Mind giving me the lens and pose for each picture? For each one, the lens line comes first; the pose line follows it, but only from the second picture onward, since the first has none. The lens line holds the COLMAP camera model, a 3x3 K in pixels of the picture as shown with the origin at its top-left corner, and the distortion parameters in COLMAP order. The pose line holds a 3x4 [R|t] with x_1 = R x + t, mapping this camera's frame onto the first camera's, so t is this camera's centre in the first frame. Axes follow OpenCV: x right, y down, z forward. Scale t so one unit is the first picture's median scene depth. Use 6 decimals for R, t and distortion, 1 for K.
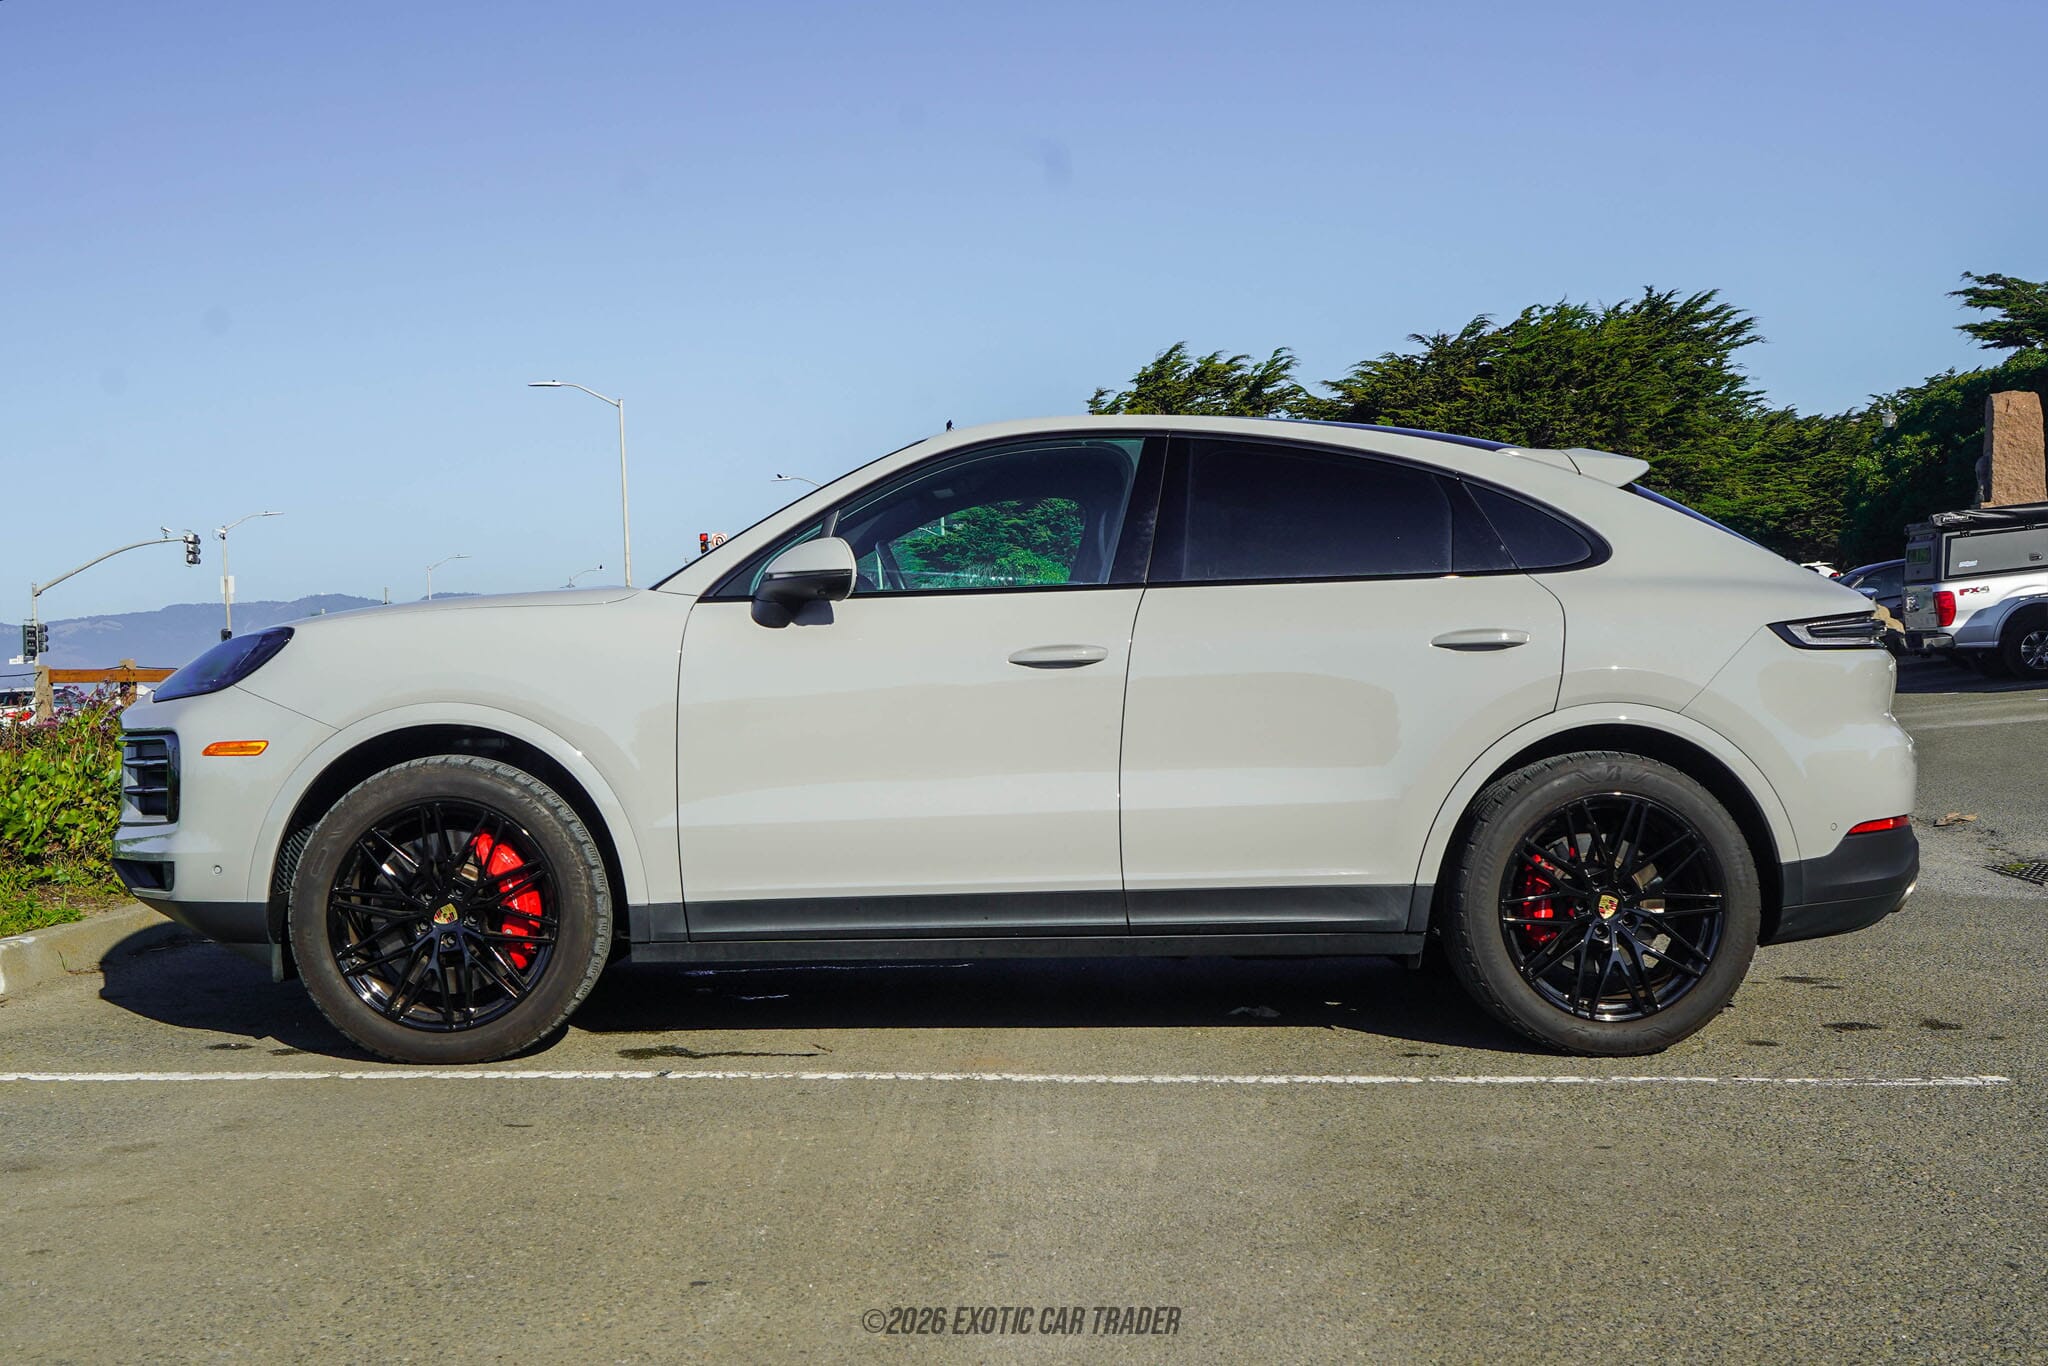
lens RADIAL K [[1645.9, 0, 1024.0], [0, 1645.9, 683.0], [0, 0, 1]] dist [-0.005383, -0.006214]
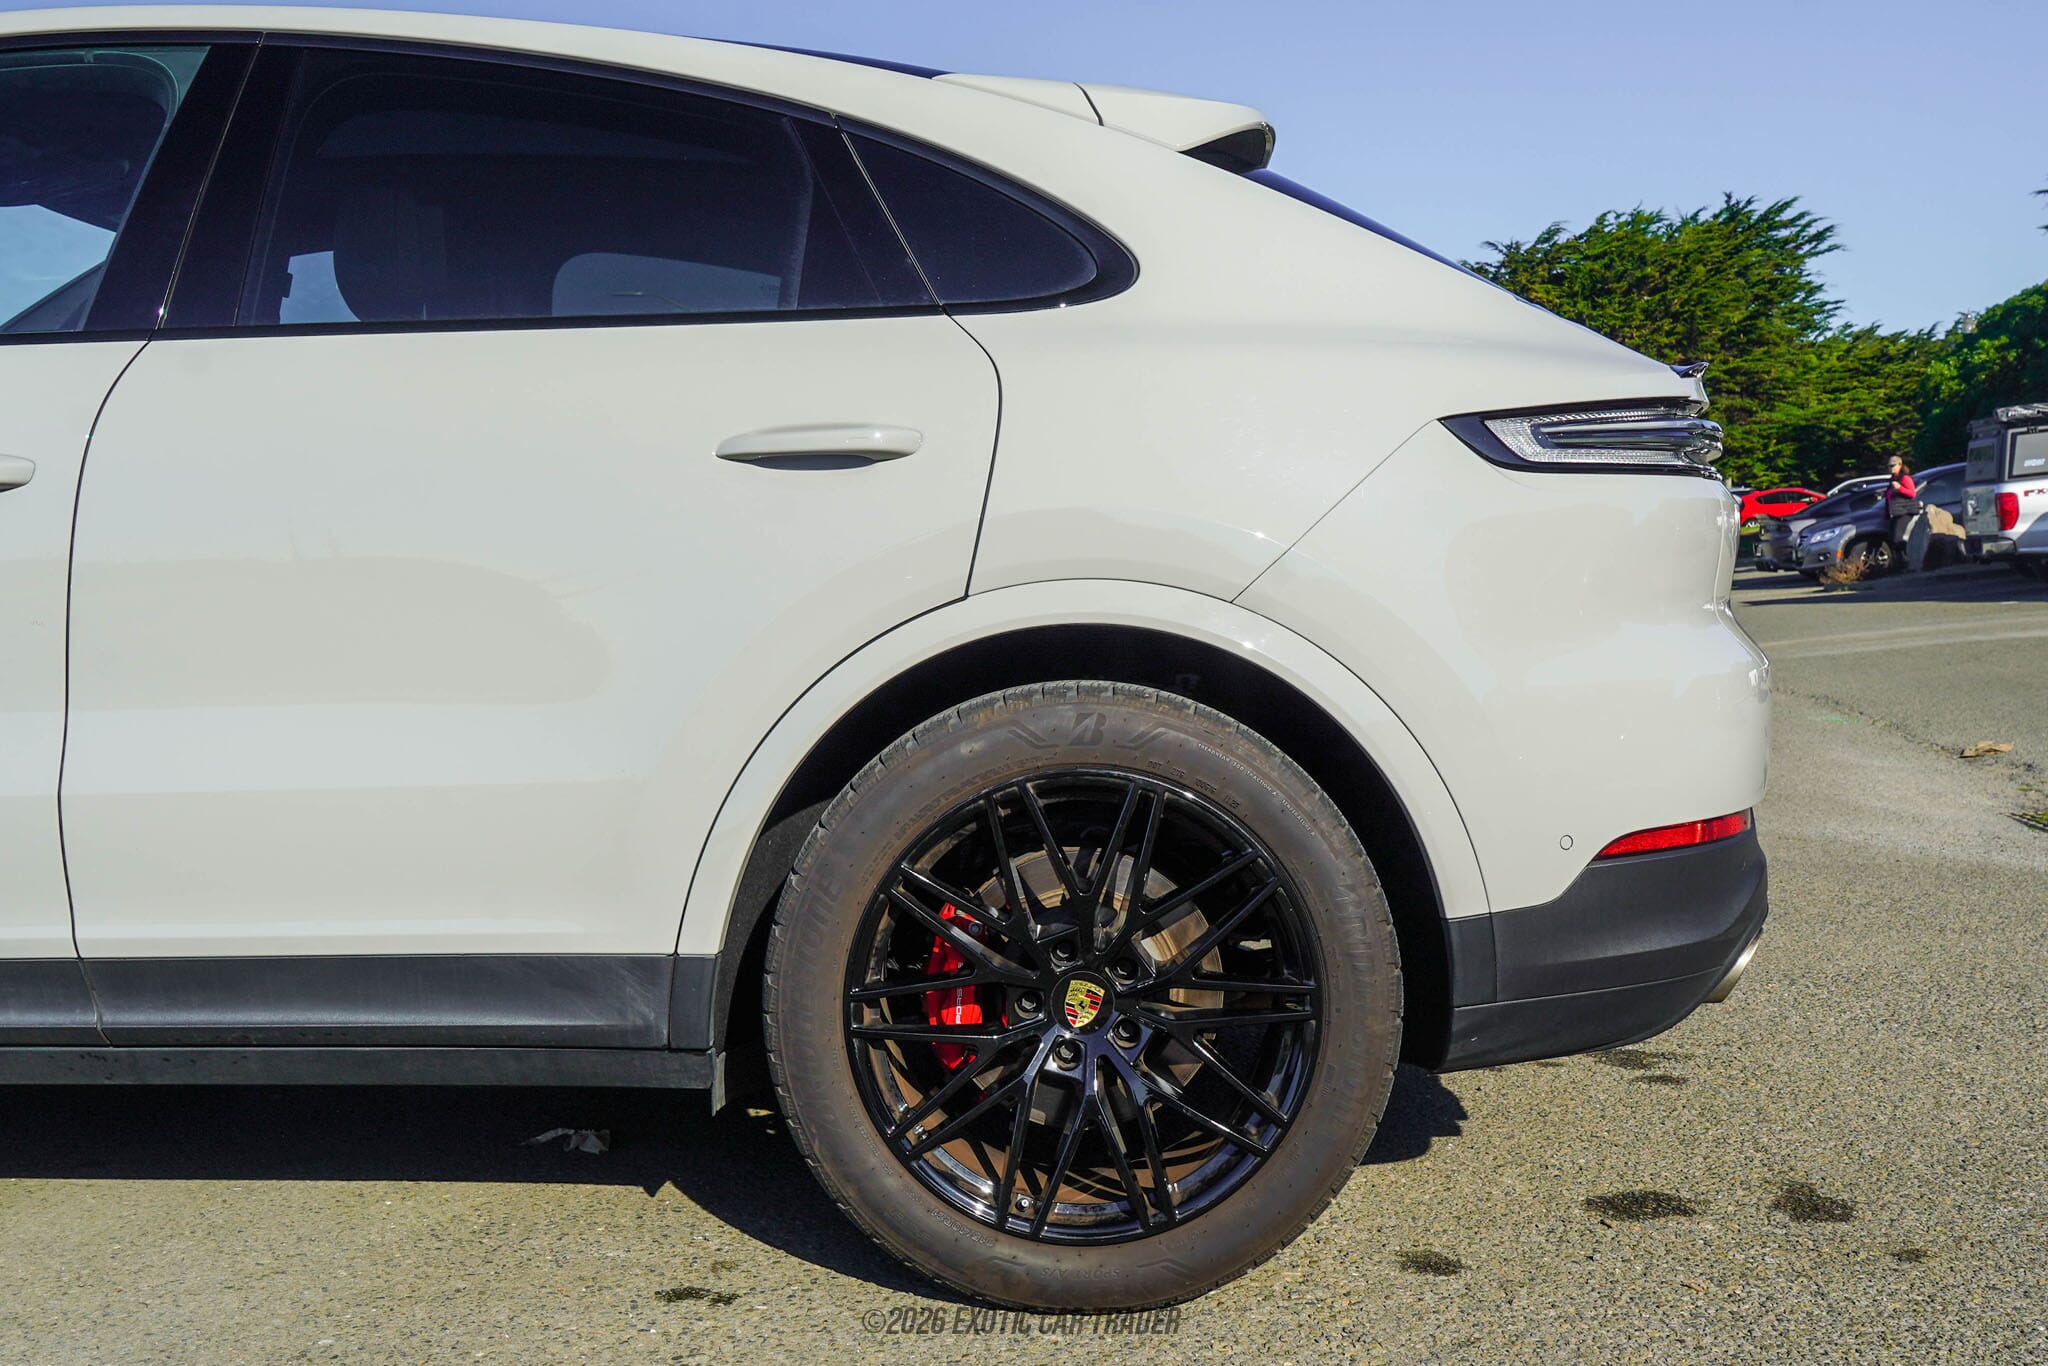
lens RADIAL K [[1623.3, 0, 1024.0], [0, 1623.3, 683.0], [0, 0, 1]] dist [-0.006141, -0.005356]
pose [[0.999264, 0.006609, -0.037796, 0.347085], [-0.004433, 0.998345, 0.057345, 0.014556], [0.038113, -0.057135, 0.997639, 0.517754]]
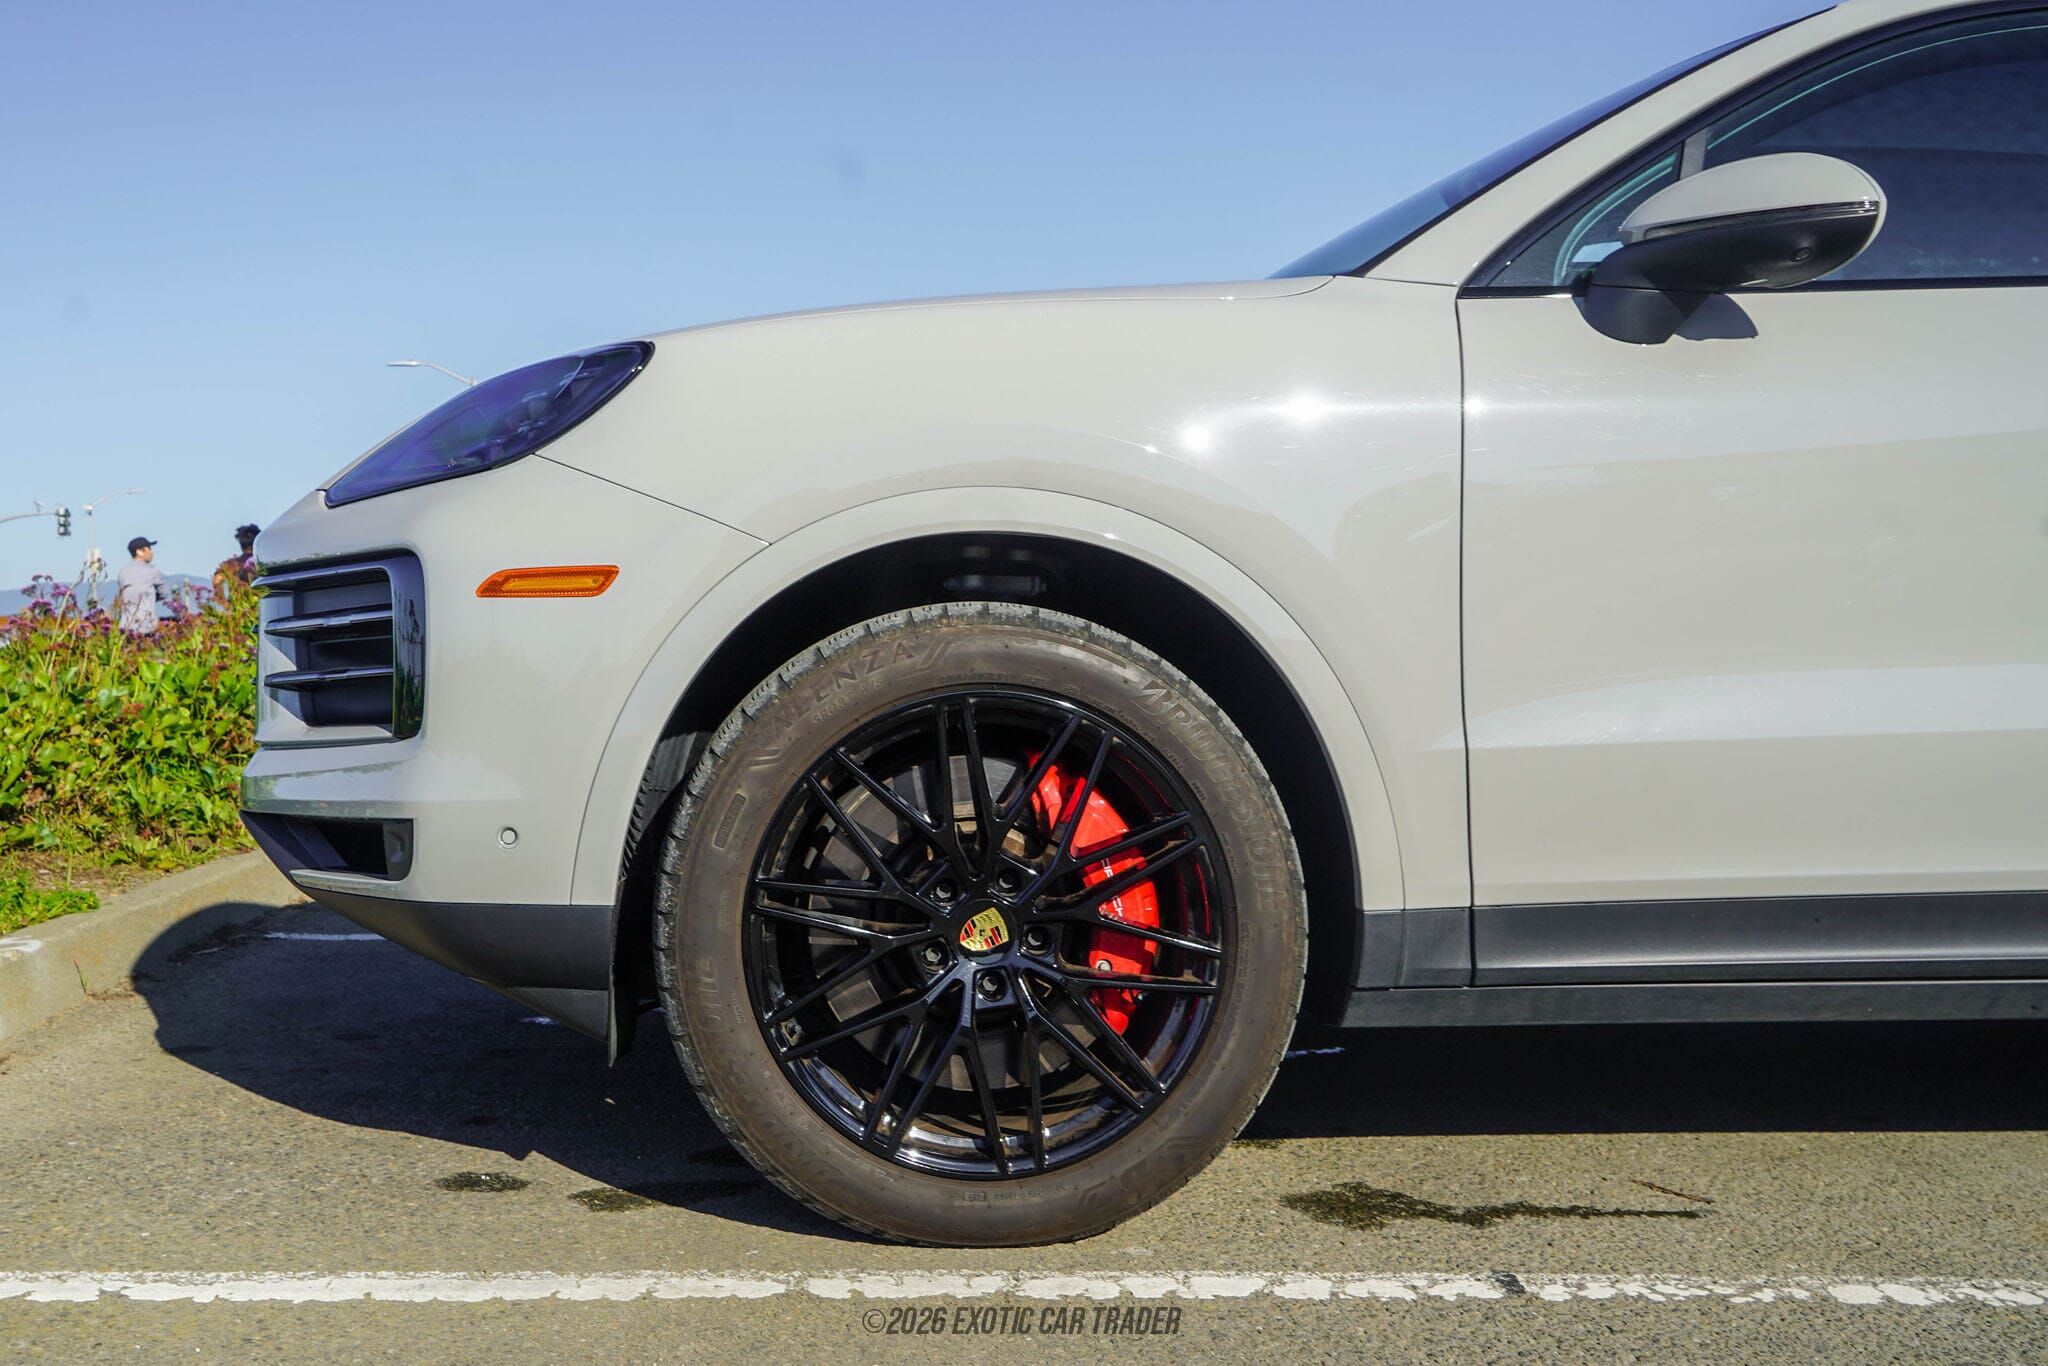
lens RADIAL K [[1779.2, 0, 1023.6], [0, 1779.2, 624.8], [0, 0, 1]] dist [-0.009570, -0.006373]
pose [[0.999973, 0.004267, 0.006025, -0.326973], [-0.004260, 0.999990, -0.001252, 0.049726], [-0.006030, 0.001226, 0.999981, 0.459433]]
